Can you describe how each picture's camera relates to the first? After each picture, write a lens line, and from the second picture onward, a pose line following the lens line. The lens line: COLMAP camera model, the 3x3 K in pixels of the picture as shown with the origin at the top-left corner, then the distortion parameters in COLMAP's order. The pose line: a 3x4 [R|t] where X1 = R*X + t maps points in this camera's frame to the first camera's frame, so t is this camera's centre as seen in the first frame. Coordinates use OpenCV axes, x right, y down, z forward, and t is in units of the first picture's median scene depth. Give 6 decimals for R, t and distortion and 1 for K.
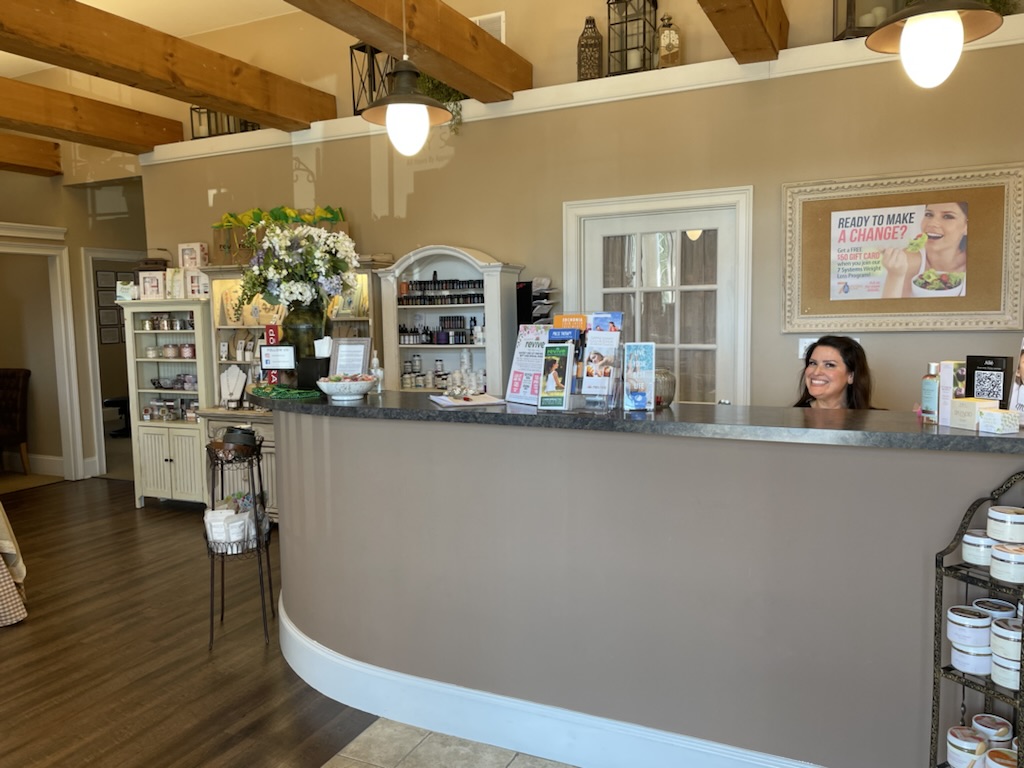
lens RADIAL K [[776.2, 0, 512.0], [0, 776.2, 384.0], [0, 0, 1]] dist [0.077212, -0.098720]
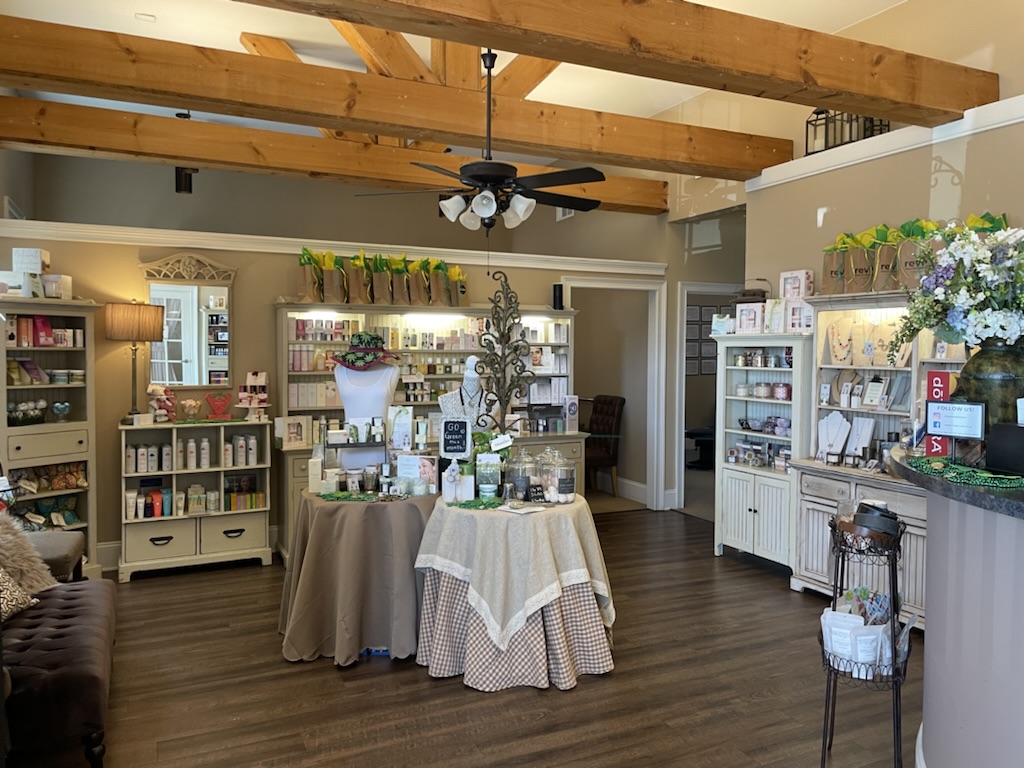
lens RADIAL K [[776.2, 0, 512.0], [0, 776.2, 384.0], [0, 0, 1]] dist [0.077212, -0.098720]
pose [[0.774229, 0.053478, -0.630642, -0.093967], [-0.080268, 0.996675, -0.014026, -0.013751], [0.627794, 0.061480, 0.775947, 0.121018]]
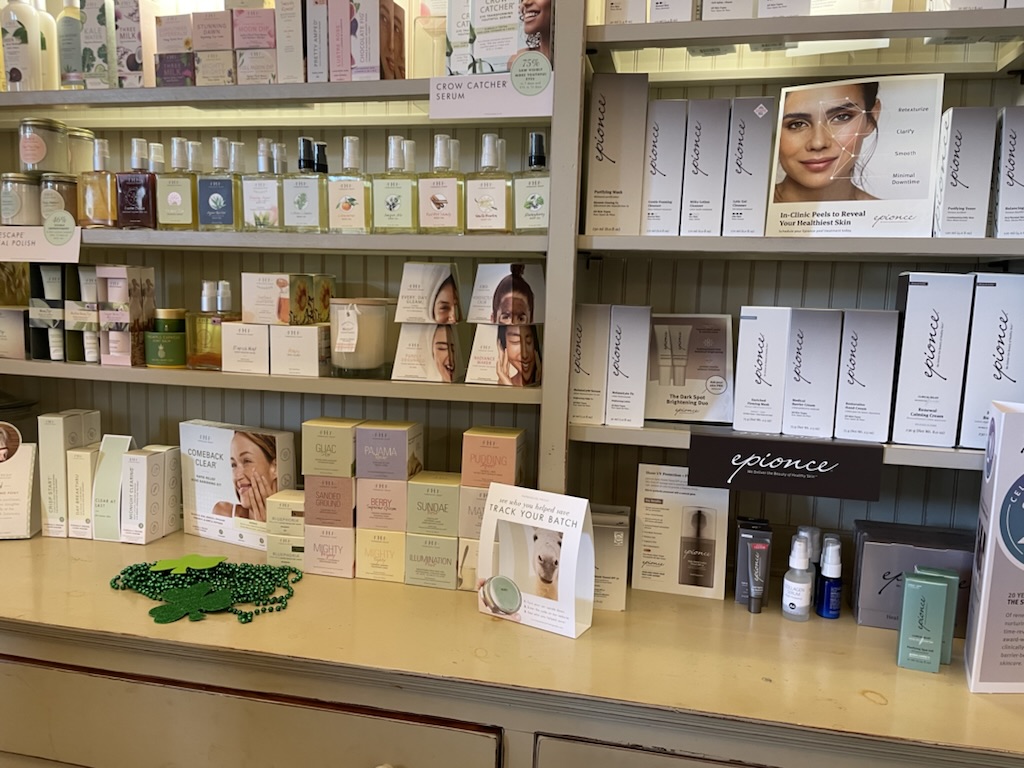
lens RADIAL K [[776.2, 0, 512.0], [0, 776.2, 384.0], [0, 0, 1]] dist [0.077212, -0.098720]
pose [[0.227044, 0.141583, -0.963538, -0.369261], [-0.124371, 0.985490, 0.115503, -0.021332], [0.965910, 0.093612, 0.241359, 0.538274]]
